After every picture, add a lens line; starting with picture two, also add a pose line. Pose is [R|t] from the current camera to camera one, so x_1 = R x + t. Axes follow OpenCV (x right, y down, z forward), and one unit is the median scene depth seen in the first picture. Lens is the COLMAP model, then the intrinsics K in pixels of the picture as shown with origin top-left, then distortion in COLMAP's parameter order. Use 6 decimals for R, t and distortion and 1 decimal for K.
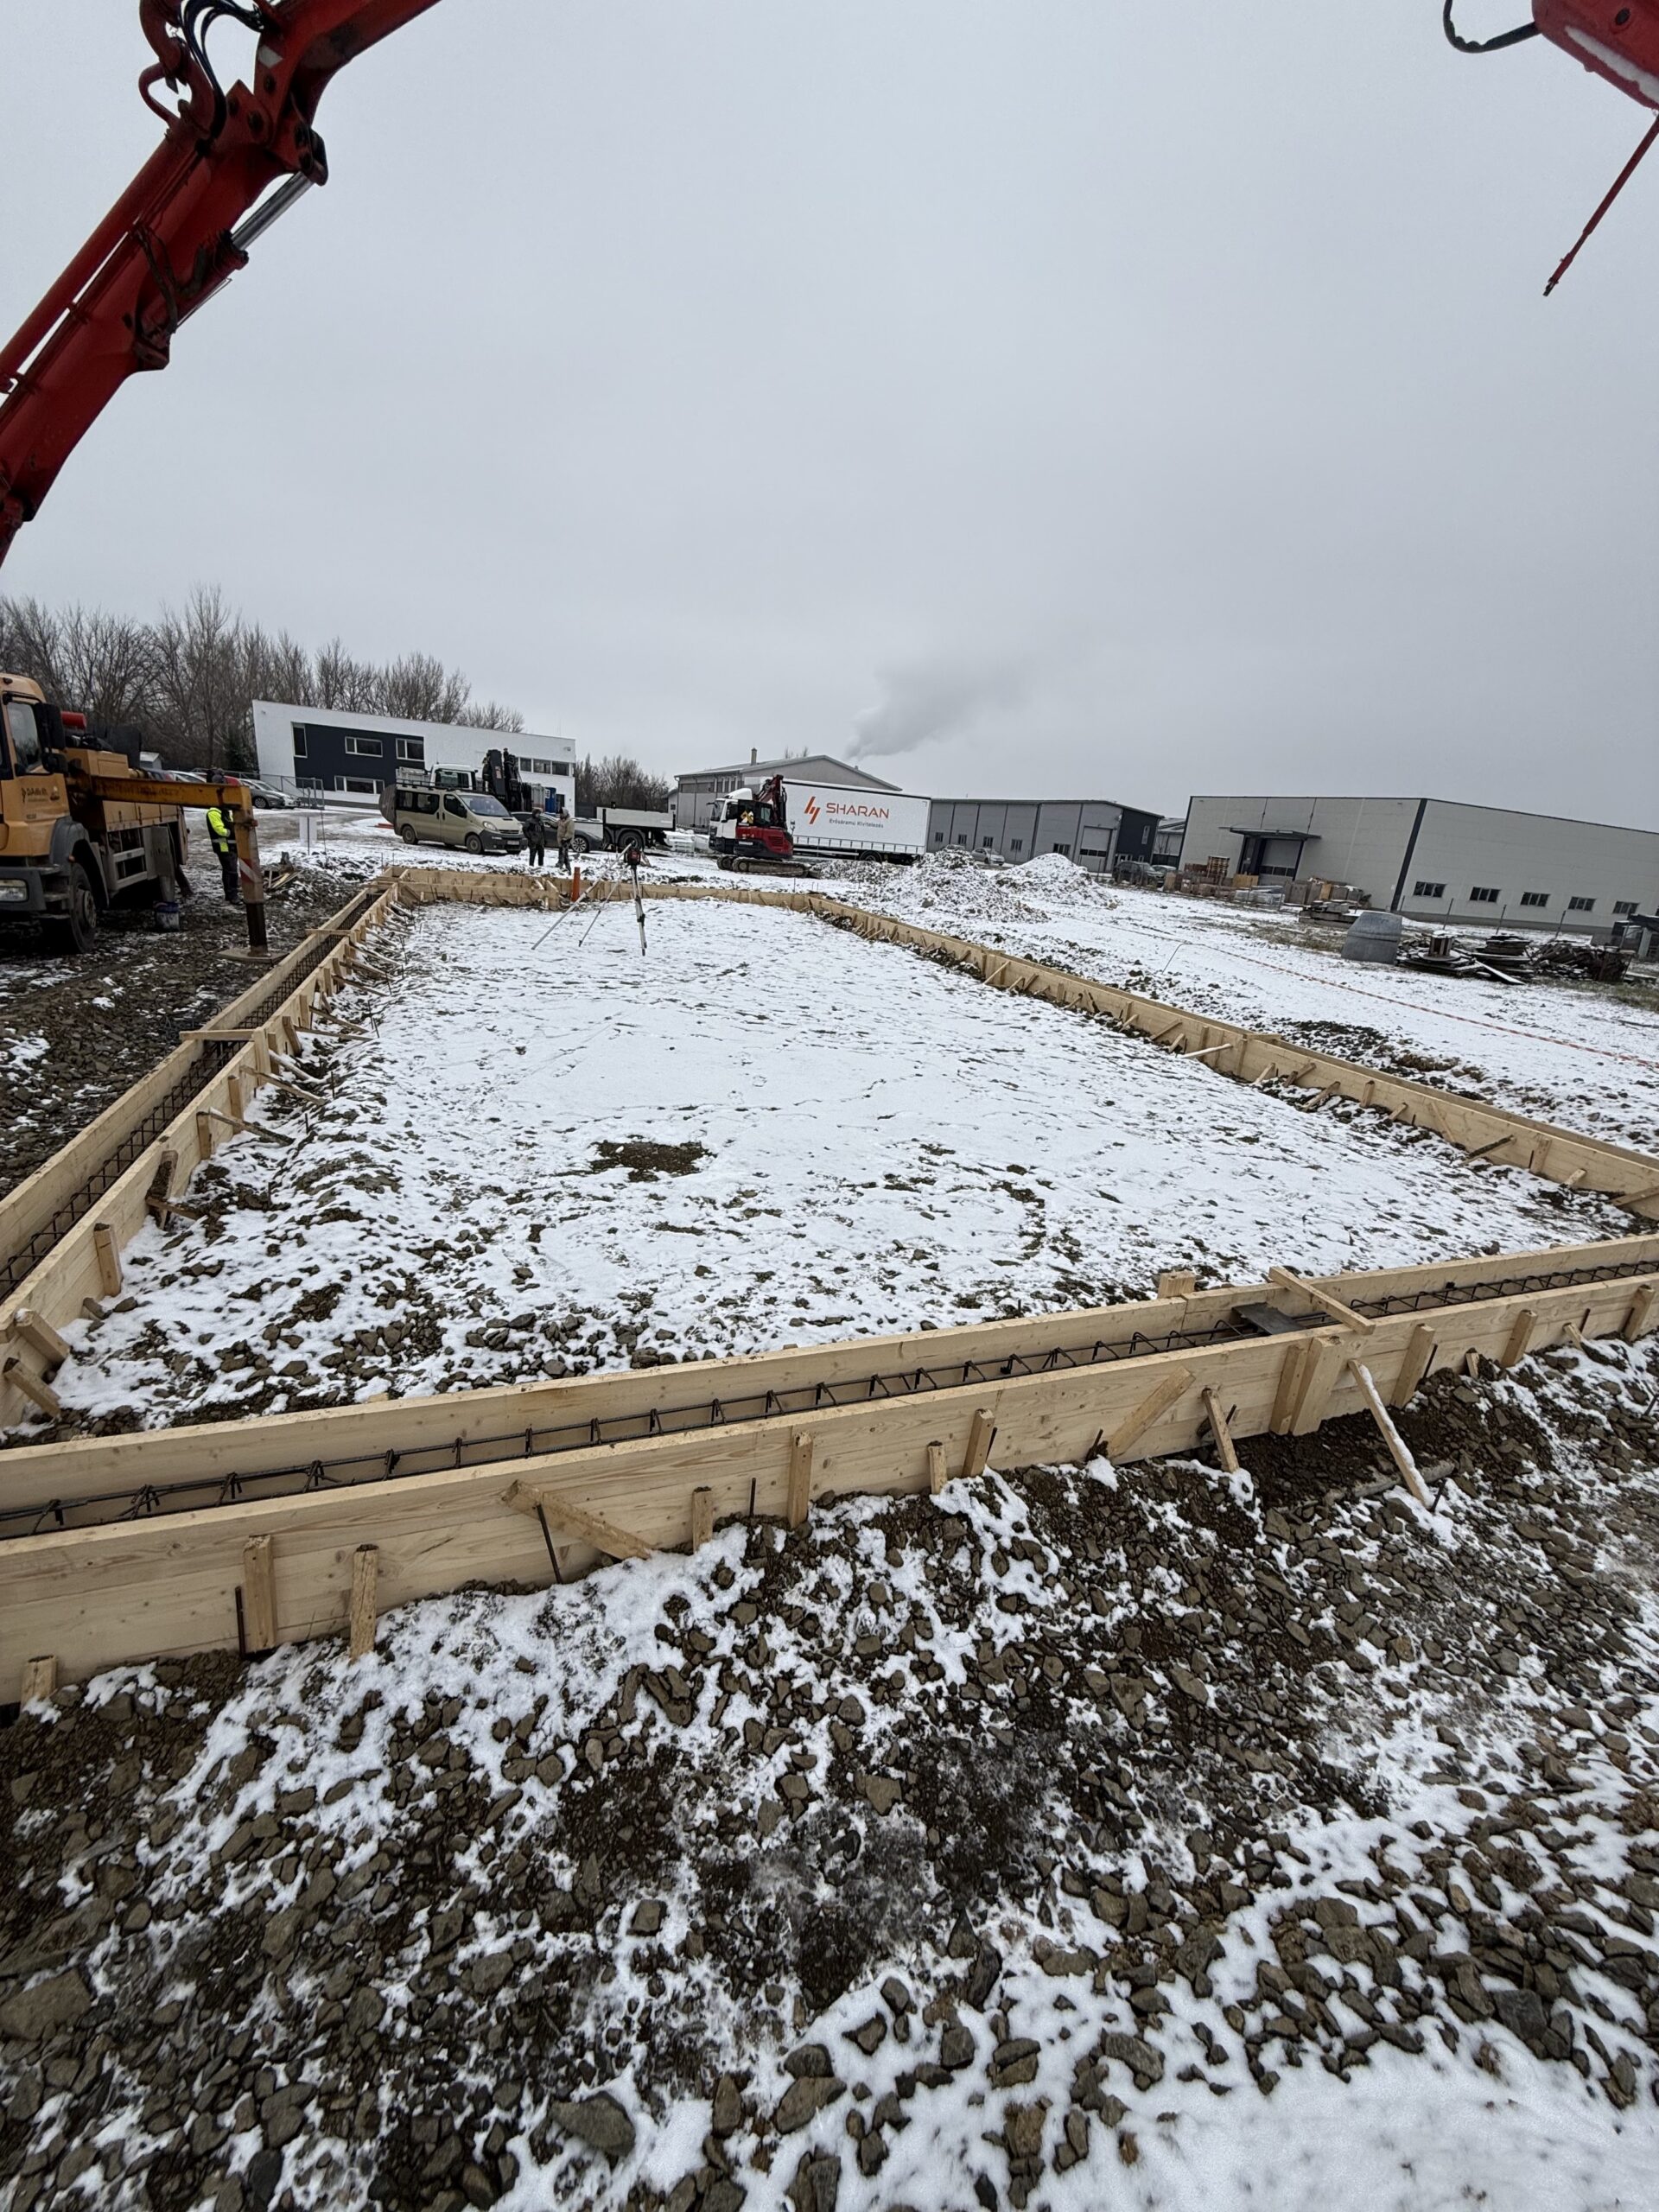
lens RADIAL K [[876.5, 0, 829.5], [0, 876.5, 1106.0], [0, 0, 1]] dist [-0.000577, 0.000419]
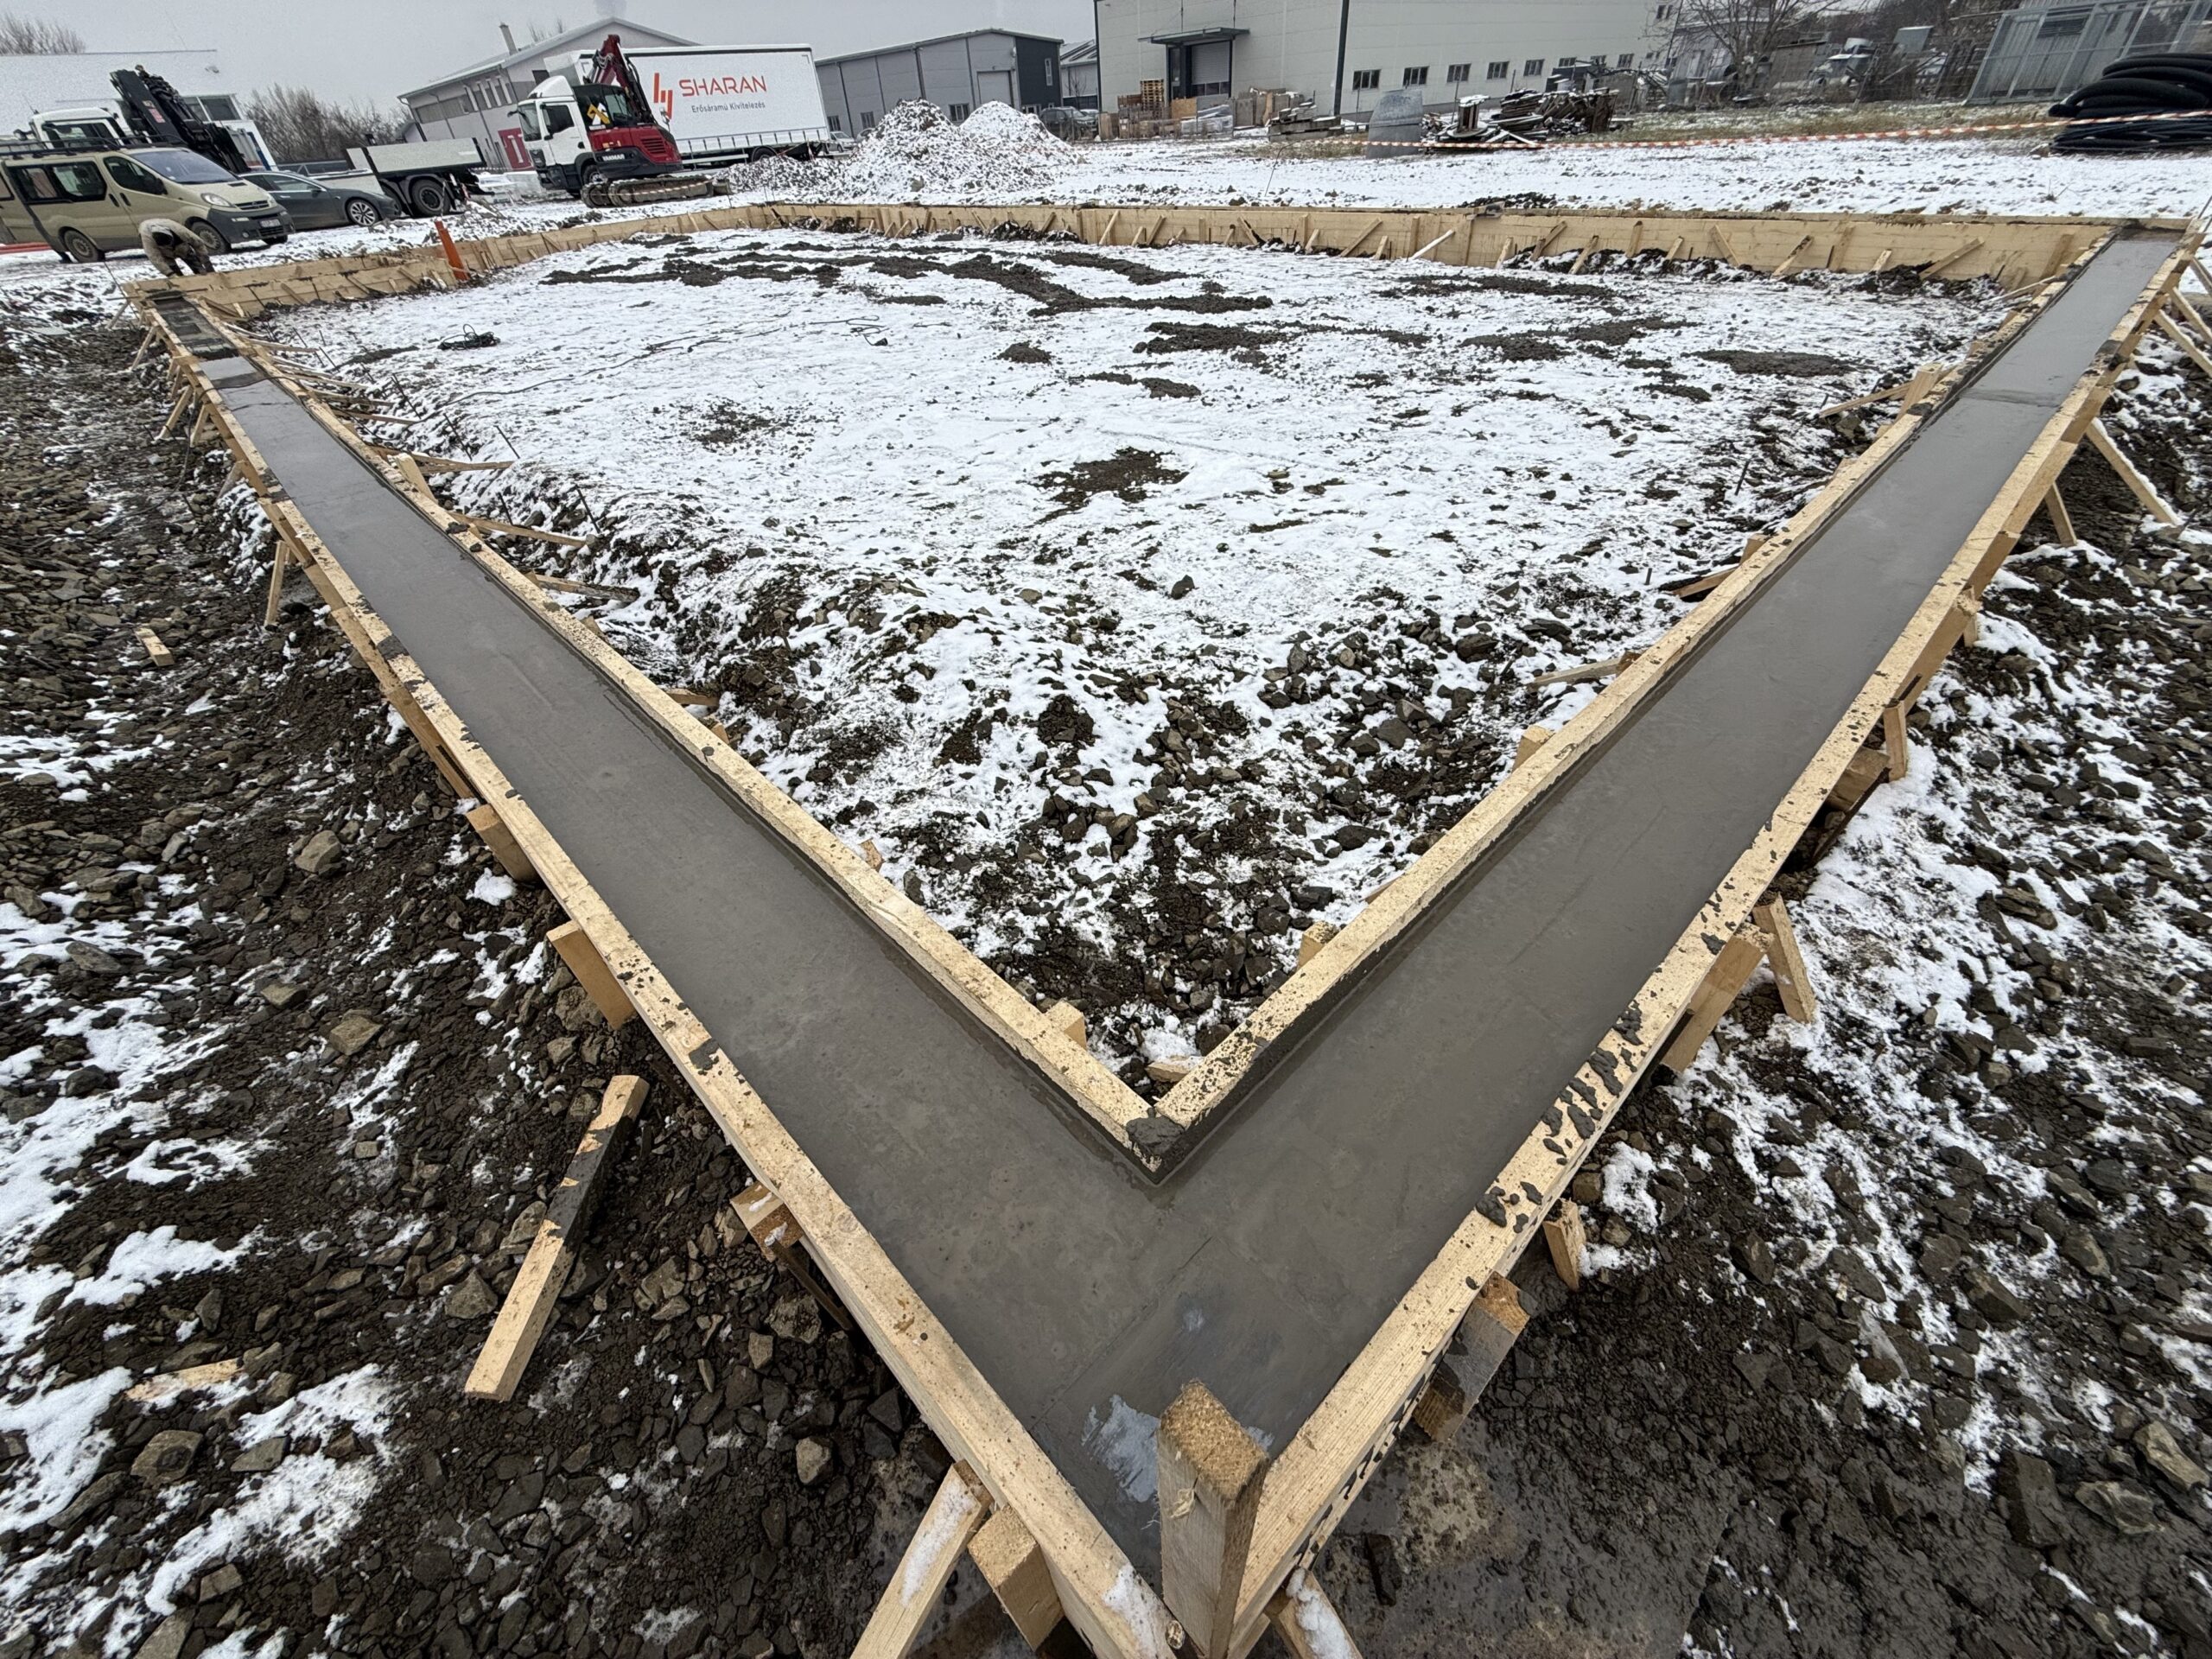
lens RADIAL K [[876.5, 0, 1106.0], [0, 876.5, 829.5], [0, 0, 1]] dist [-0.000577, 0.000419]
pose [[0.909484, -0.362827, 0.202965, -0.503625], [0.259862, 0.877212, 0.403697, 0.022944], [-0.324515, -0.314413, 0.892095, 0.257670]]
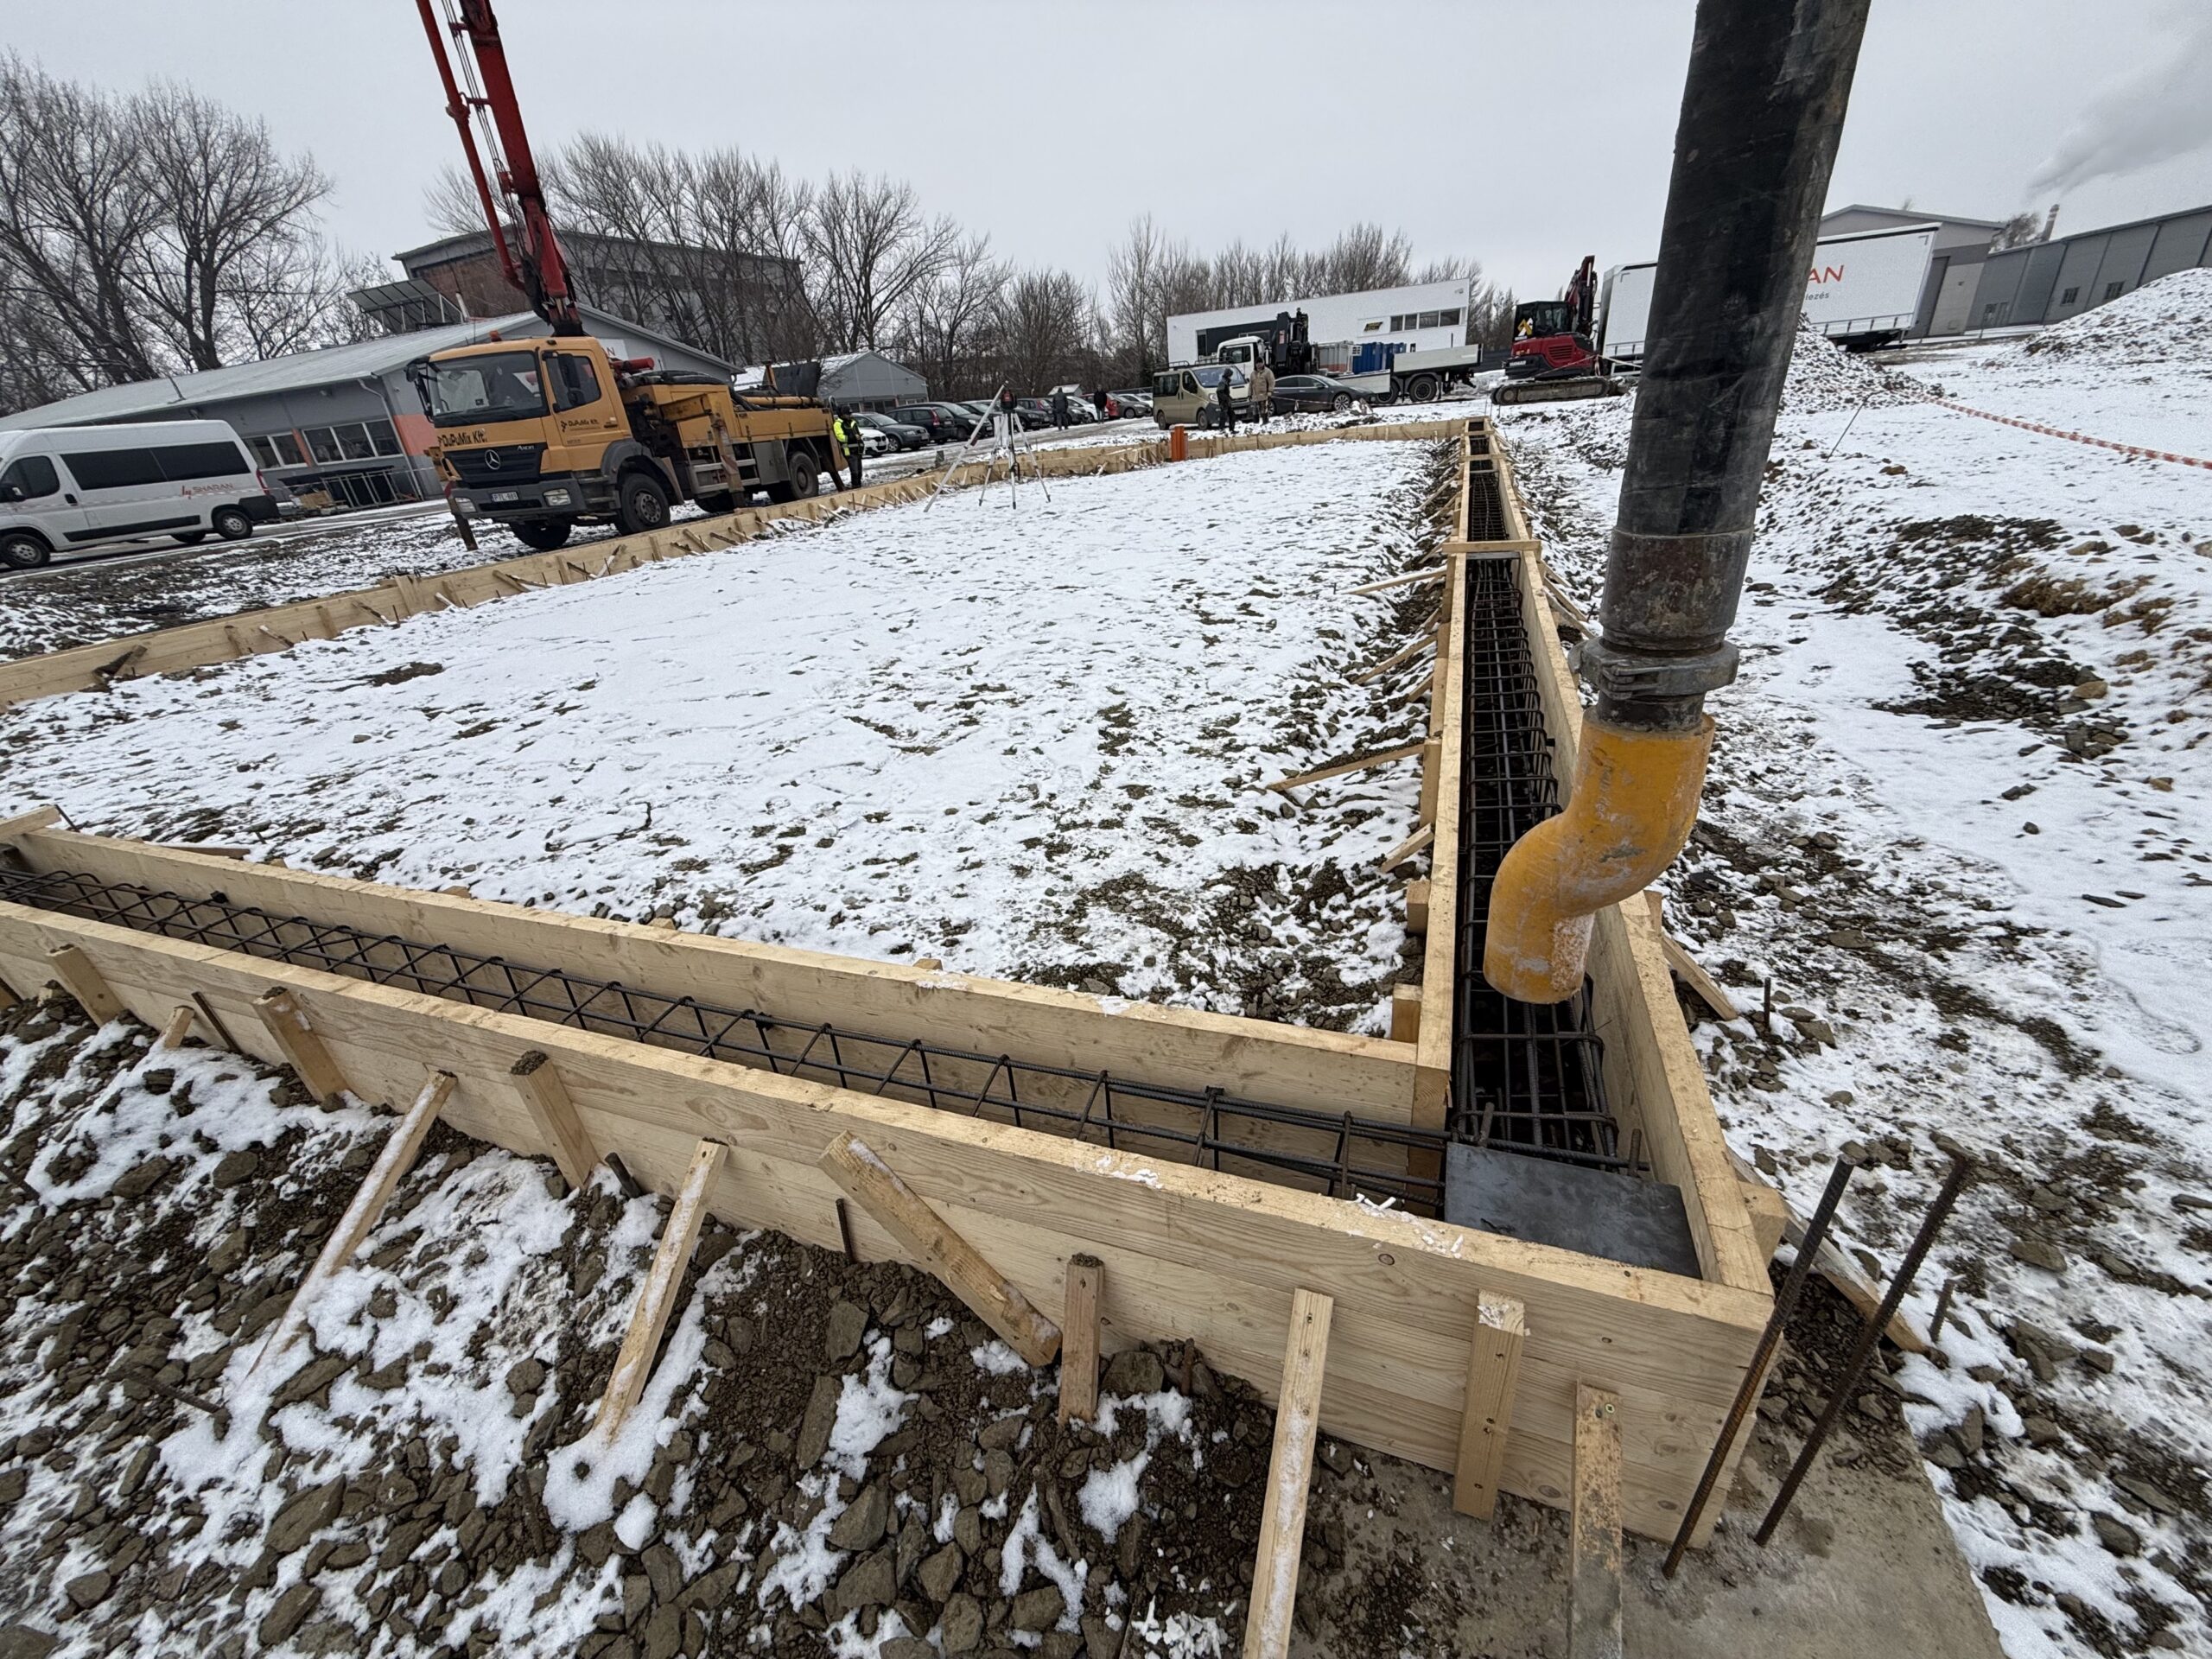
lens RADIAL K [[876.5, 0, 1106.0], [0, 876.5, 829.5], [0, 0, 1]] dist [-0.000577, 0.000419]
pose [[0.736650, 0.148185, -0.659839, 1.498588], [-0.052412, 0.985273, 0.162758, 0.031187], [0.674240, -0.085313, 0.733568, 0.951593]]
